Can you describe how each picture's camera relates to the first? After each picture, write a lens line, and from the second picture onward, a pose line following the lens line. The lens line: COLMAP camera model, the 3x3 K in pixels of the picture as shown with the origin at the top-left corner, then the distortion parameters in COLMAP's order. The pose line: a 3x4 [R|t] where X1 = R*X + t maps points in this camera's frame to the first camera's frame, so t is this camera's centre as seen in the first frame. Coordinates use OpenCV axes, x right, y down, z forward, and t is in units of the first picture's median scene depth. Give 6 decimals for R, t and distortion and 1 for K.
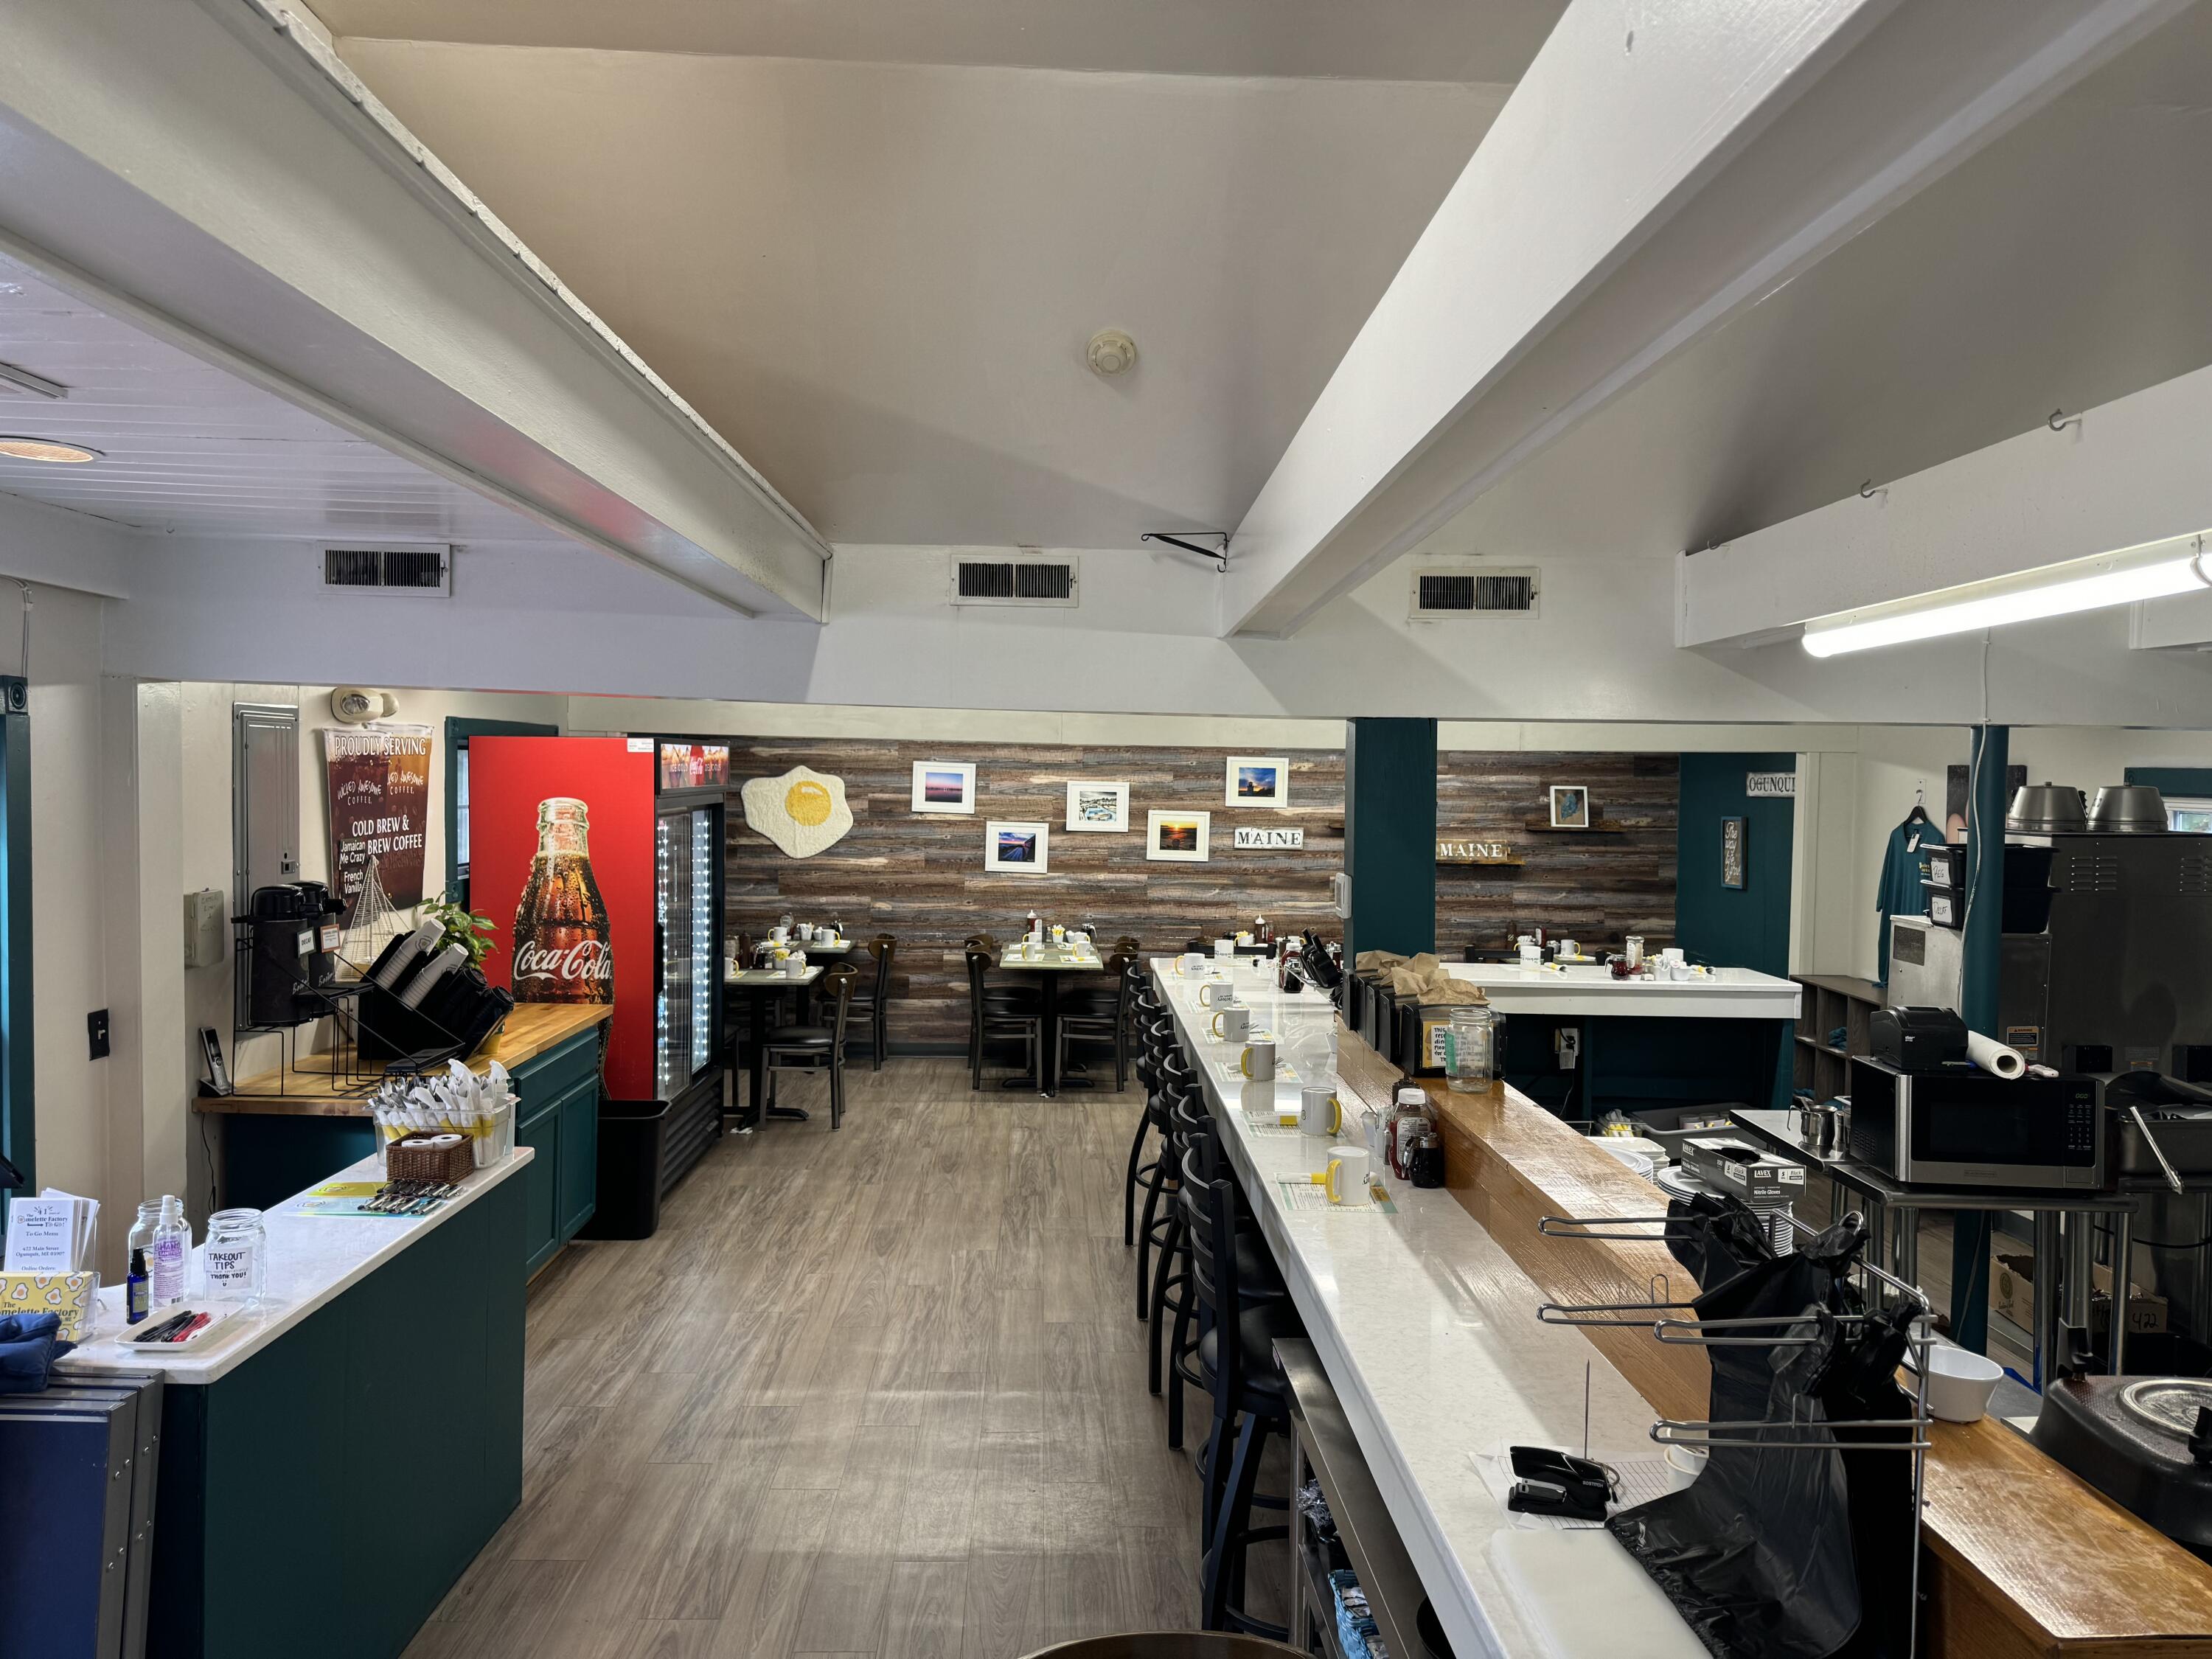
lens RADIAL K [[1561.1, 0, 1126.5], [0, 1561.1, 822.8], [0, 0, 1]] dist [0.085802, -0.104146]
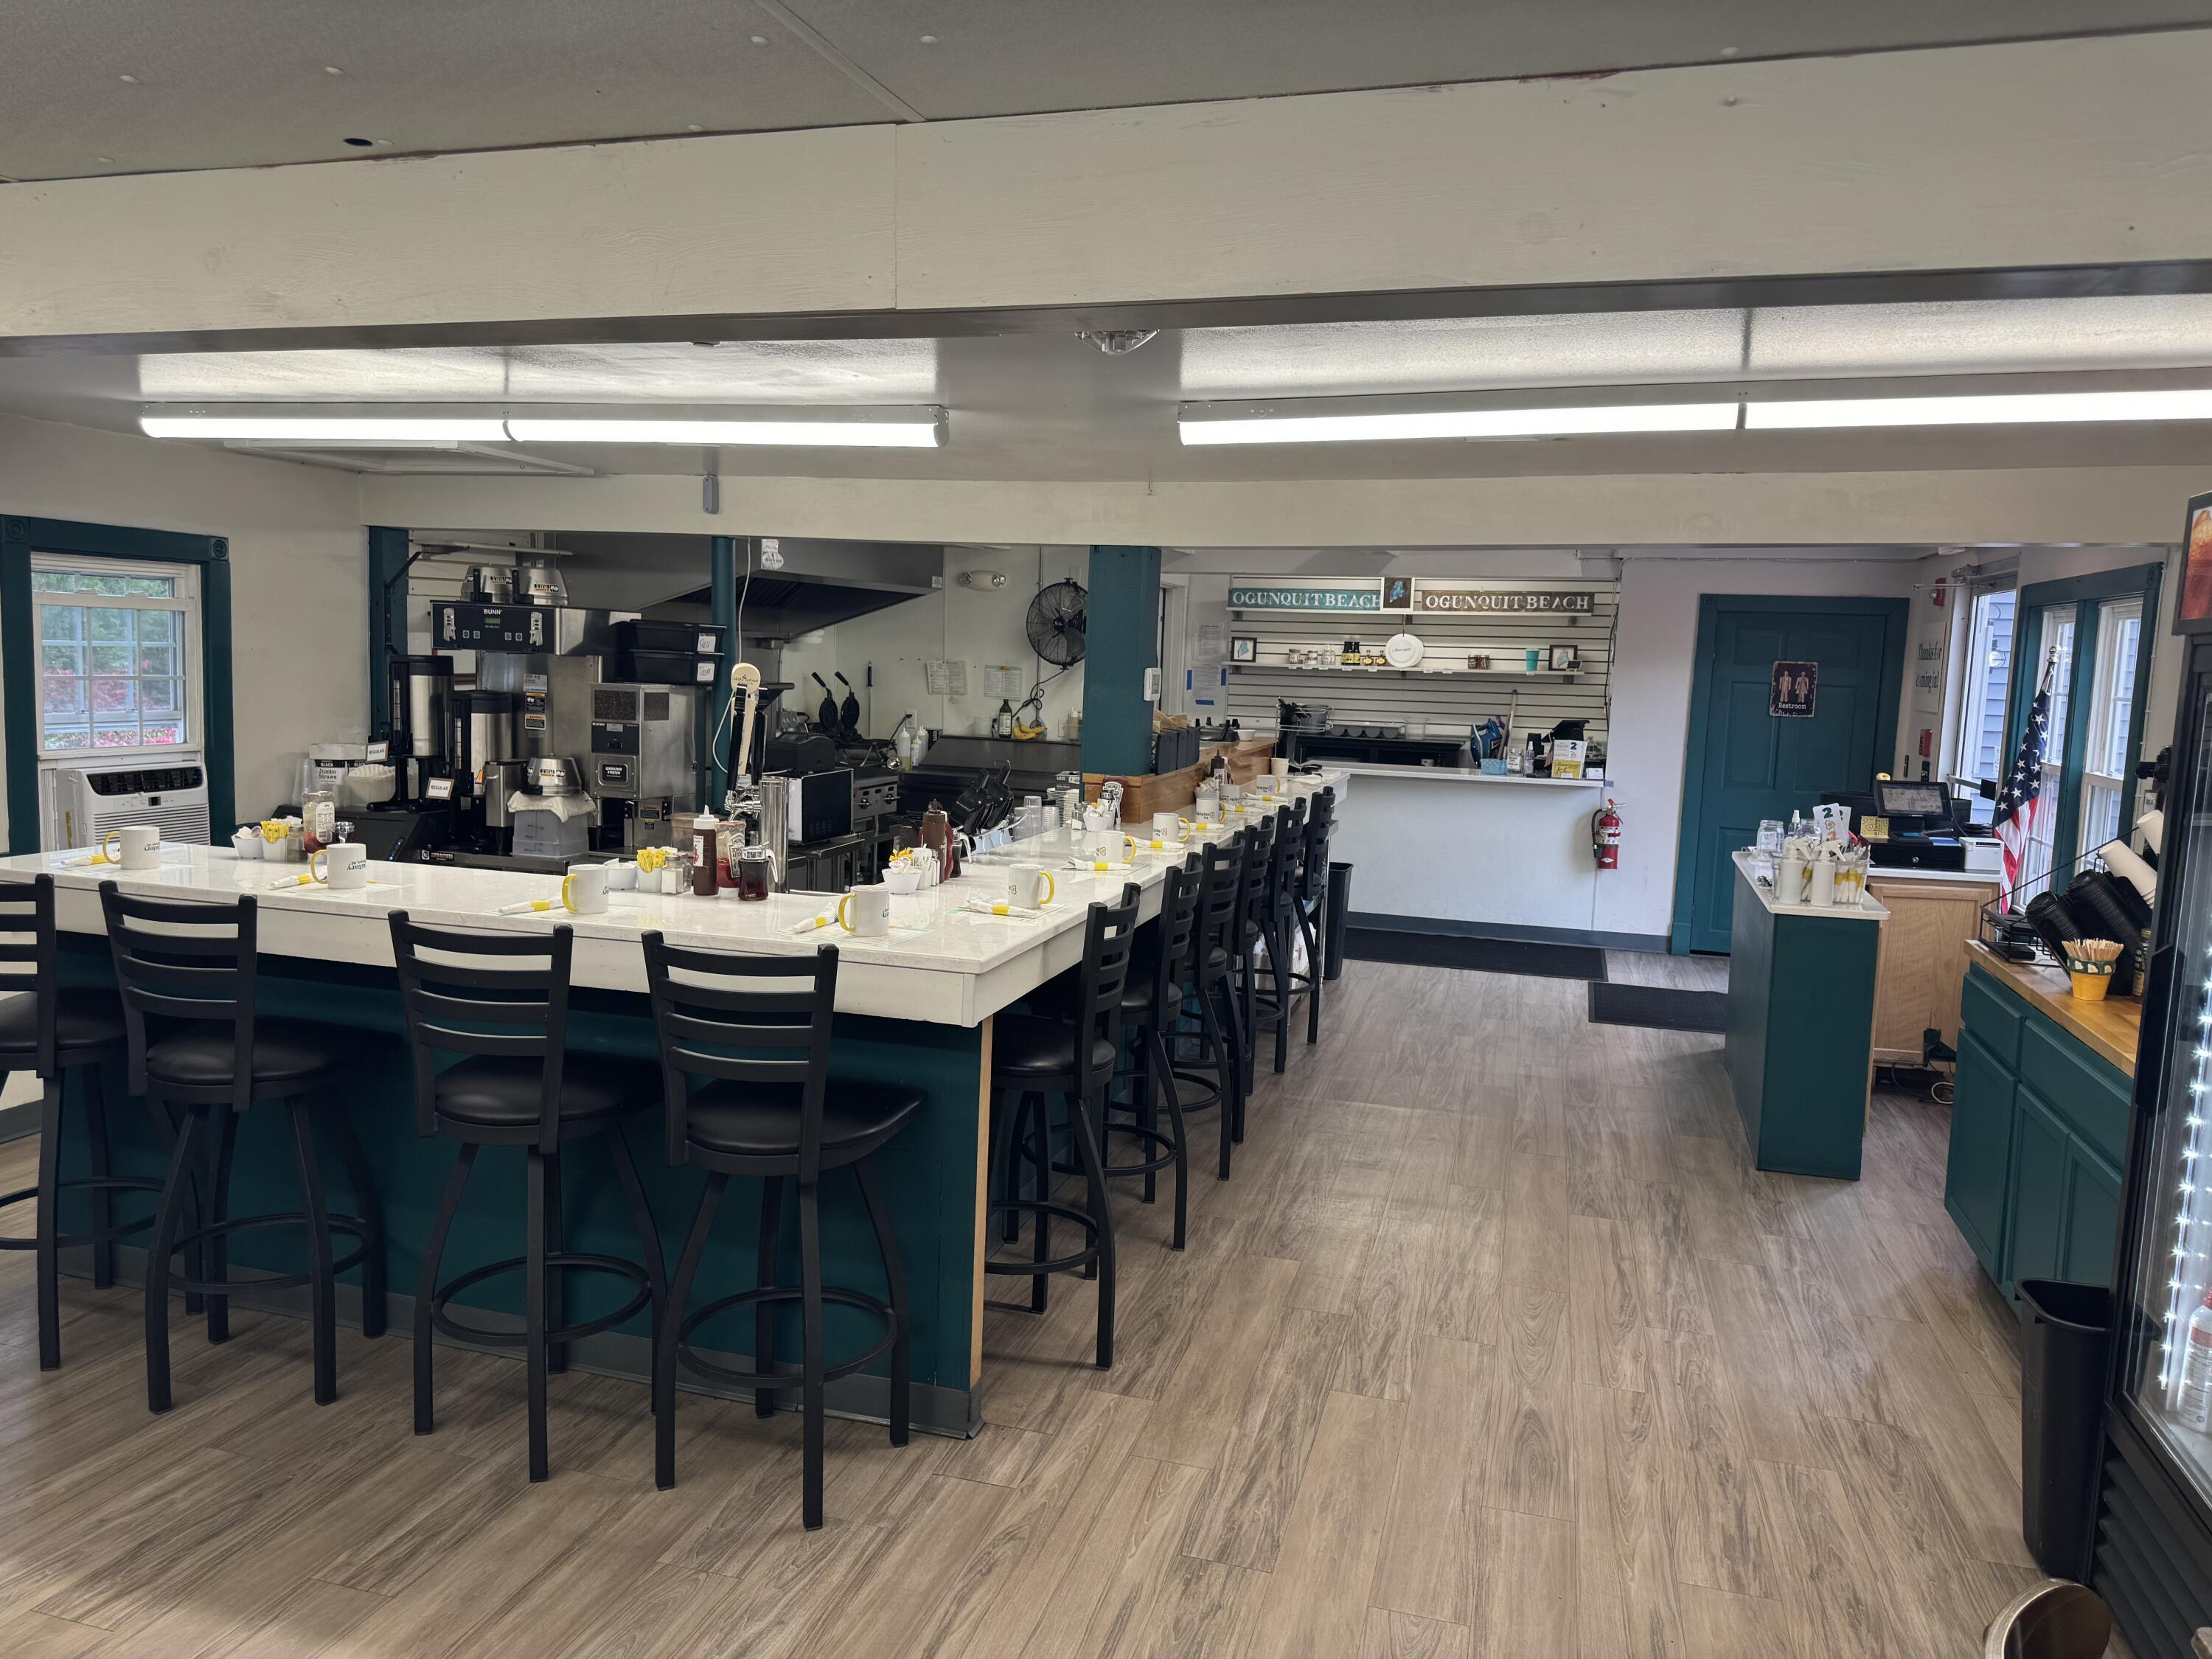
lens RADIAL K [[1561.1, 0, 1105.2], [0, 1561.1, 824.2], [0, 0, 1]] dist [0.085802, -0.104146]
pose [[-0.944483, -0.085178, 0.317328, -0.252297], [-0.037692, 0.987524, 0.152889, -0.035028], [-0.326392, 0.132440, -0.935910, 2.276369]]
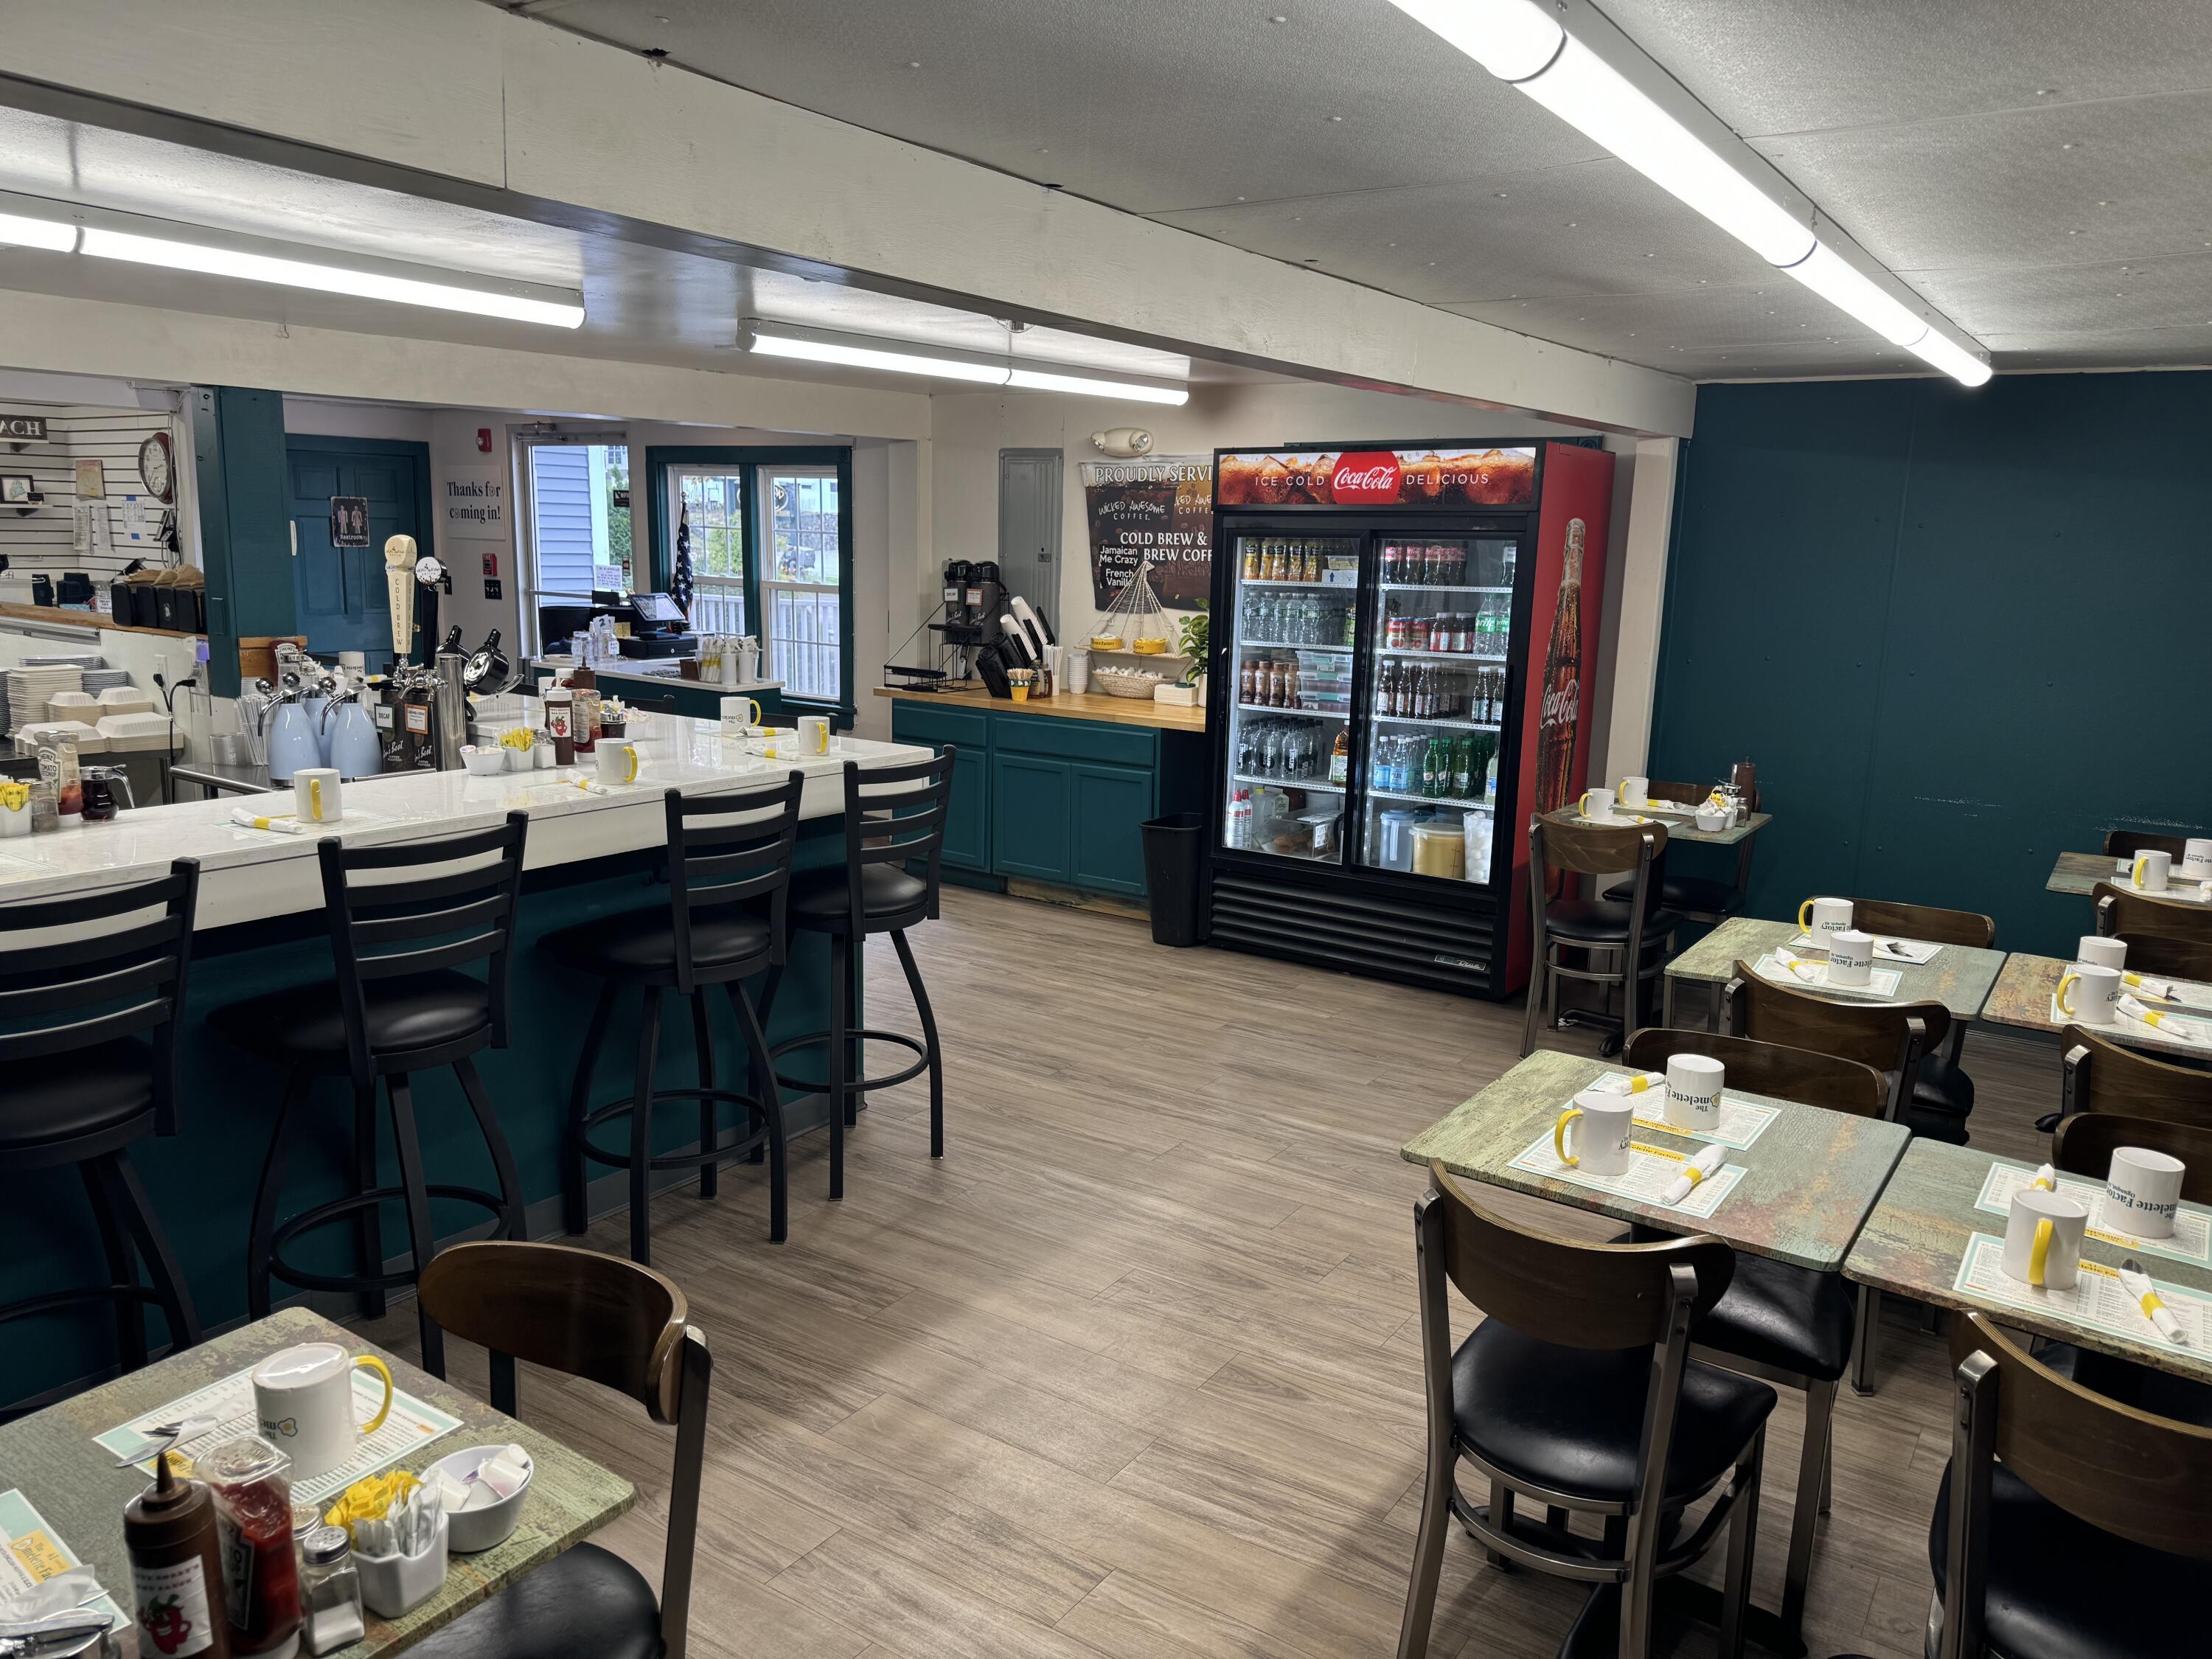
lens RADIAL K [[1561.1, 0, 1110.2], [0, 1561.1, 822.0], [0, 0, 1]] dist [0.085802, -0.104146]
pose [[-0.603149, 0.113557, -0.789504, 0.778373], [-0.068575, 0.978766, 0.193169, -0.020137], [0.794675, 0.170650, -0.582554, 2.329525]]
